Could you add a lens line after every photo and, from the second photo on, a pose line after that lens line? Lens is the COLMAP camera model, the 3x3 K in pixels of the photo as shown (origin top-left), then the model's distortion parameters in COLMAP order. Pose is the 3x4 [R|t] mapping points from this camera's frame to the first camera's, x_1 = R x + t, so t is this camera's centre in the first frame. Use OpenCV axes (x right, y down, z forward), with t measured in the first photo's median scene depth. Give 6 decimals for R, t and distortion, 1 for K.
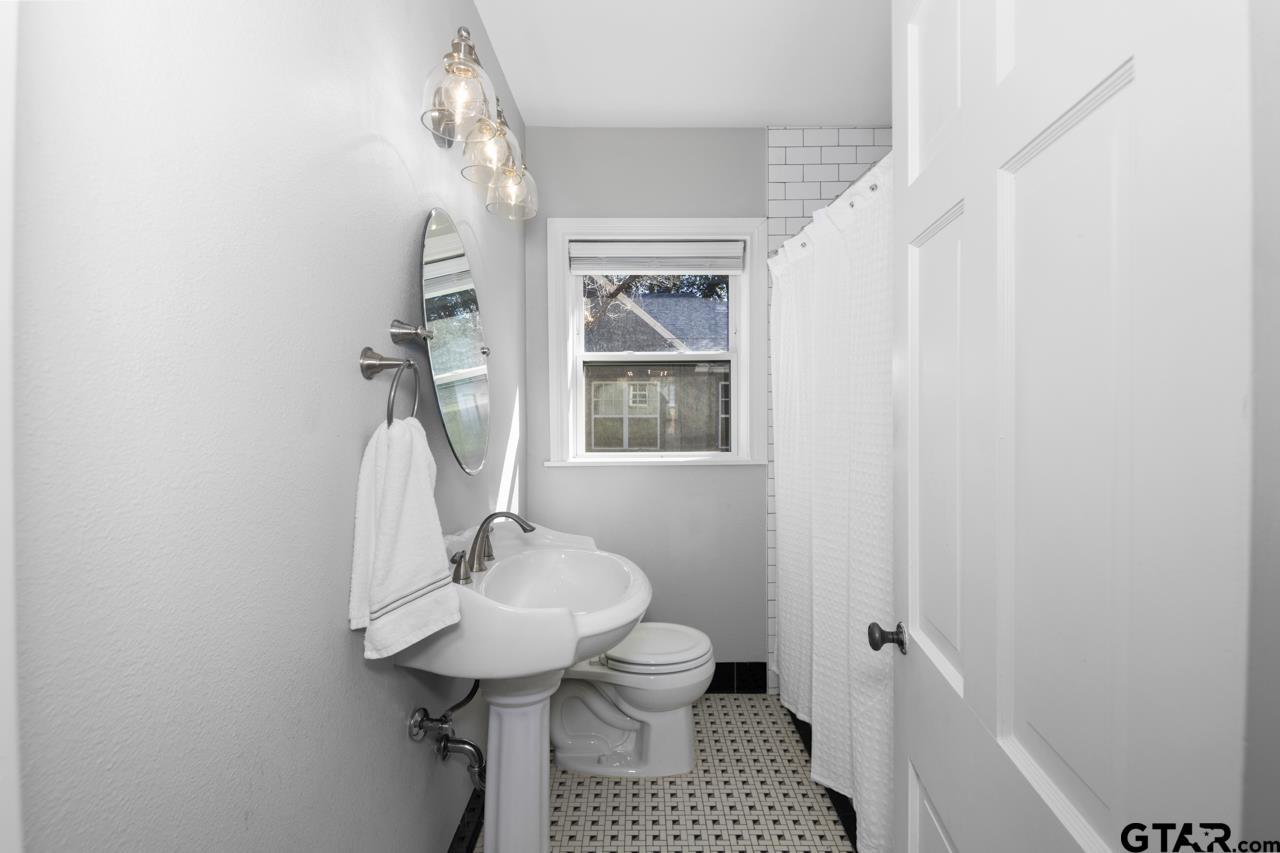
lens RADIAL K [[585.7, 0, 635.4], [0, 585.7, 418.3], [0, 0, 1]] dist [0.000693, -0.000063]
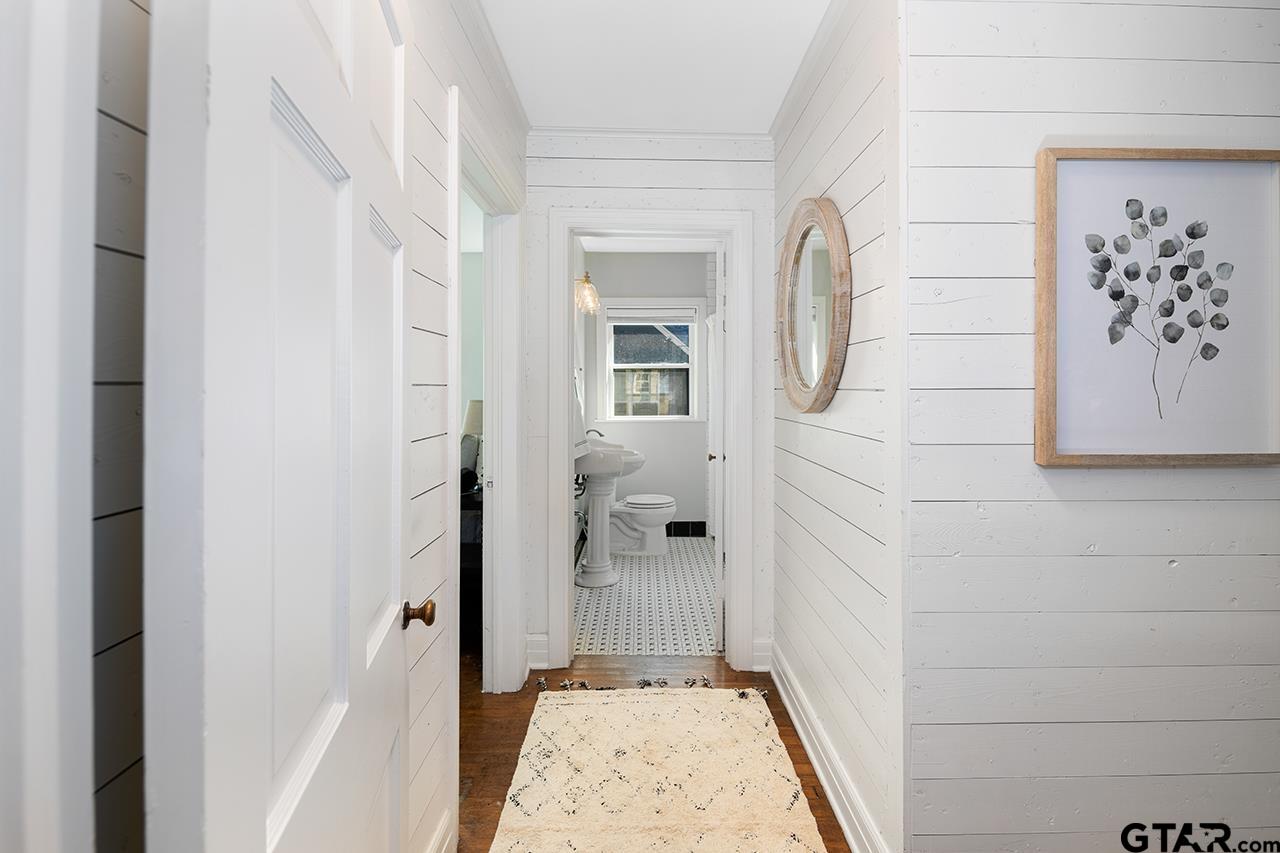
lens RADIAL K [[585.7, 0, 635.4], [0, 585.7, 418.3], [0, 0, 1]] dist [0.000693, -0.000063]
pose [[0.999977, 0.004806, -0.004764, -0.007287], [-0.004710, 0.999793, 0.019811, 0.028176], [0.004858, -0.019788, 0.999792, -0.967838]]
